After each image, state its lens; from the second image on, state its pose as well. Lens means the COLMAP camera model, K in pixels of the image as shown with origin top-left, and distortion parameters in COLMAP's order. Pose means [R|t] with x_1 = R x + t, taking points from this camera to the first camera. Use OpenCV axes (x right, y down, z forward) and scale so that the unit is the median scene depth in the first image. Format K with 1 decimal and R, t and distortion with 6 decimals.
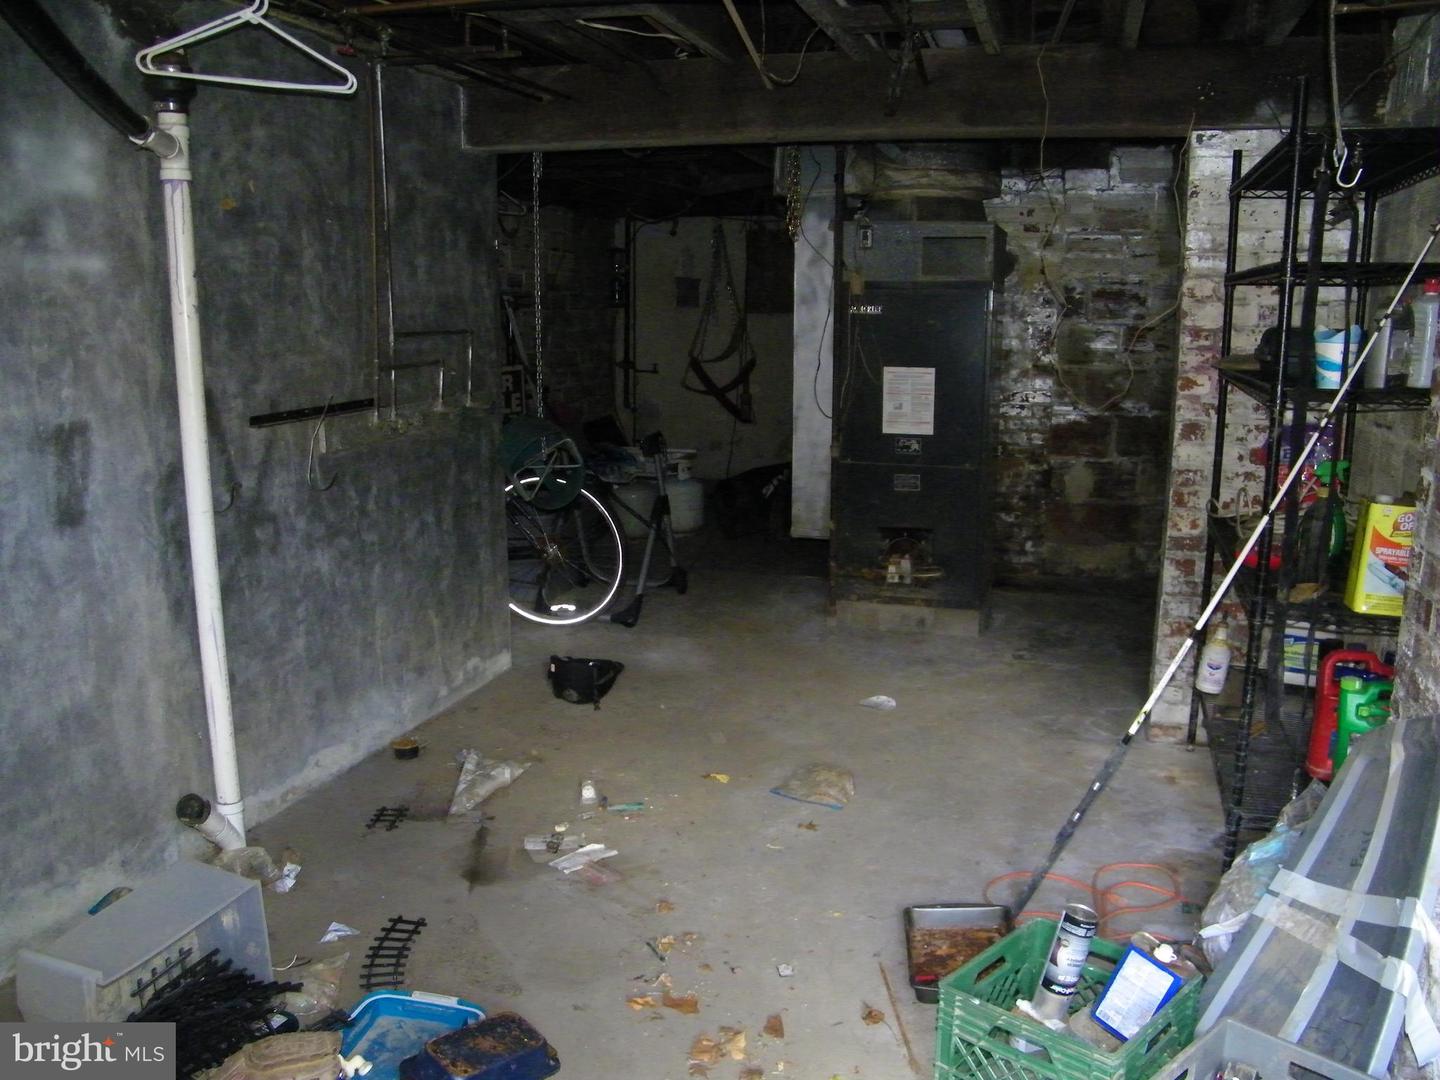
lens RADIAL K [[1254.1, 0, 717.4], [0, 1254.1, 542.8], [0, 0, 1]] dist [-0.189211, 0.167828]
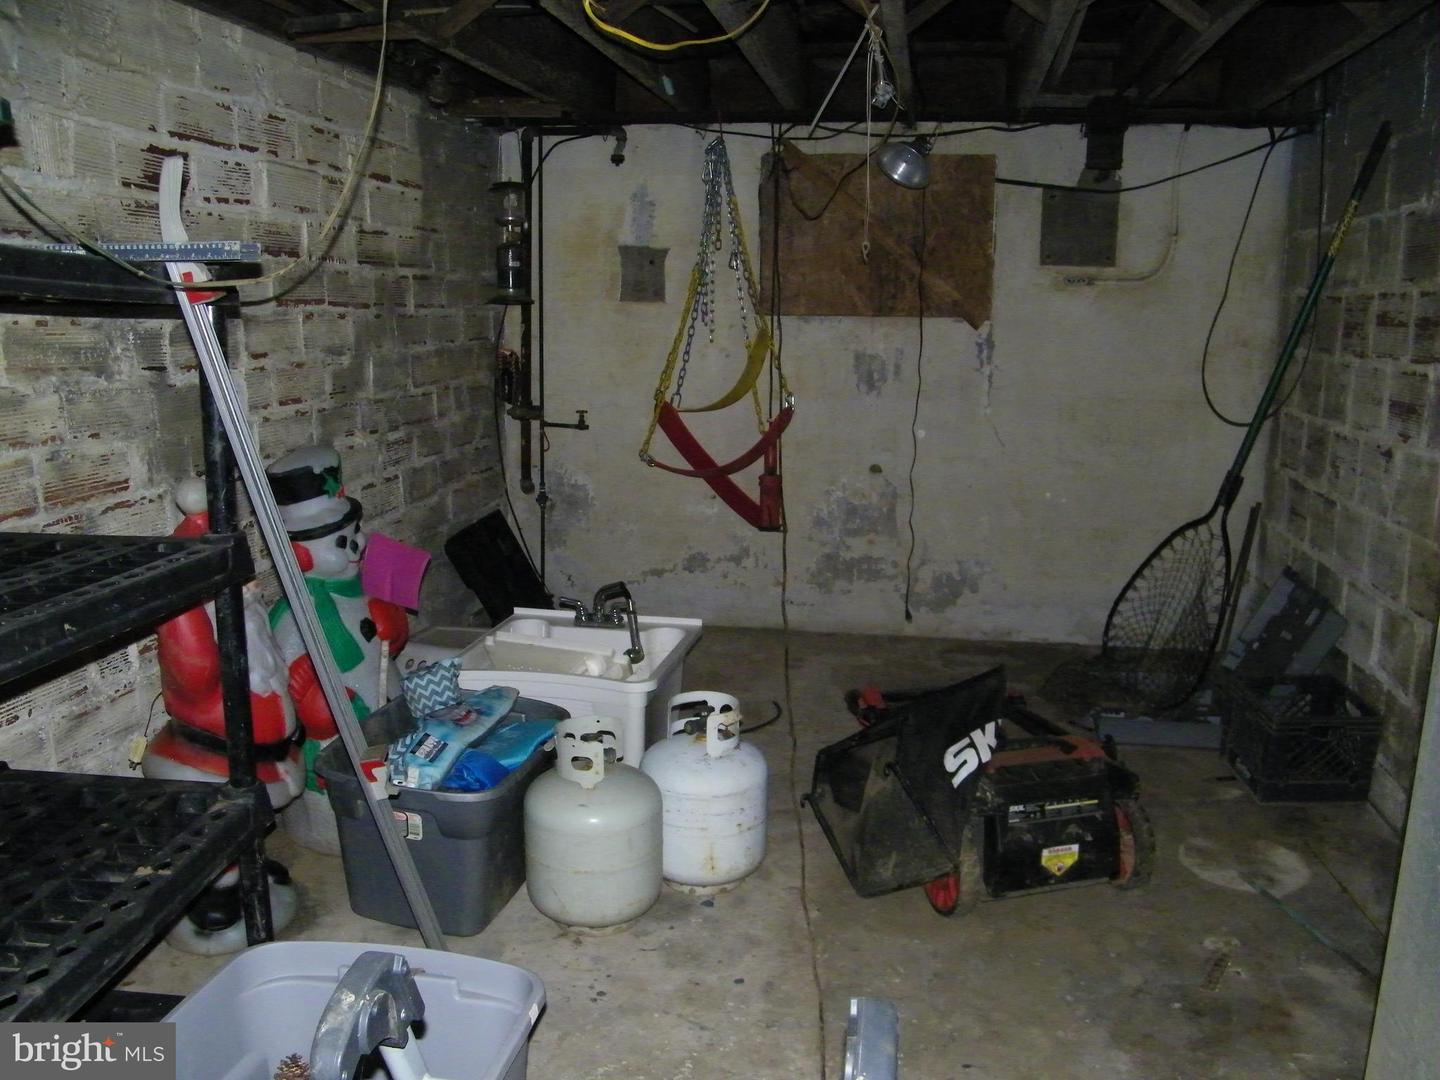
lens RADIAL K [[1254.1, 0, 723.4], [0, 1254.1, 541.6], [0, 0, 1]] dist [-0.189211, 0.167828]
pose [[0.993261, -0.015152, 0.114905, -0.053683], [0.014770, 0.999882, 0.004176, -0.093079], [-0.114955, -0.002451, 0.993368, 0.490772]]
